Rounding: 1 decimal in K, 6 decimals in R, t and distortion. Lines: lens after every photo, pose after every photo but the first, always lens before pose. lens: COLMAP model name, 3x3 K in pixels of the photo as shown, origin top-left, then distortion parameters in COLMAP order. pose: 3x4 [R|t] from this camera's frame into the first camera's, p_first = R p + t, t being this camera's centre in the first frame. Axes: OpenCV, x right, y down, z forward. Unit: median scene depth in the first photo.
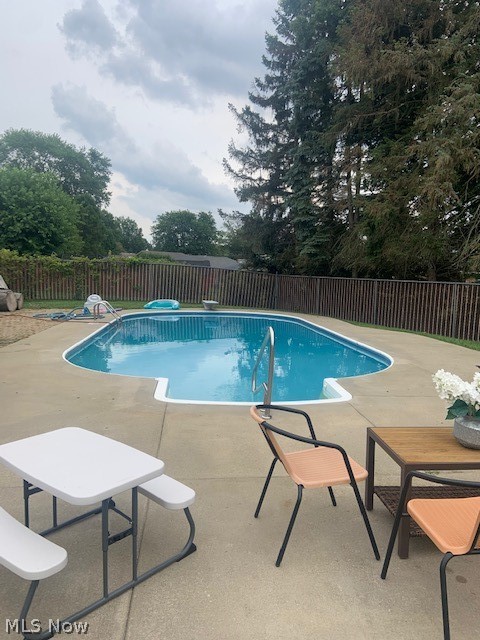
lens RADIAL K [[482.2, 0, 244.5], [0, 482.2, 316.3], [0, 0, 1]] dist [0.108311, -0.137670]
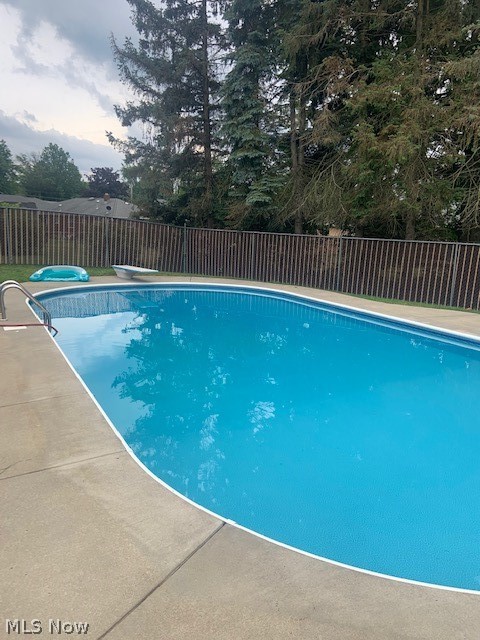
lens RADIAL K [[482.2, 0, 244.5], [0, 482.2, 316.3], [0, 0, 1]] dist [0.108311, -0.137670]
pose [[0.917345, -0.063047, 0.393069, -0.201438], [0.019564, 0.993326, 0.113669, -0.036877], [-0.397612, -0.096584, 0.912456, 0.284646]]
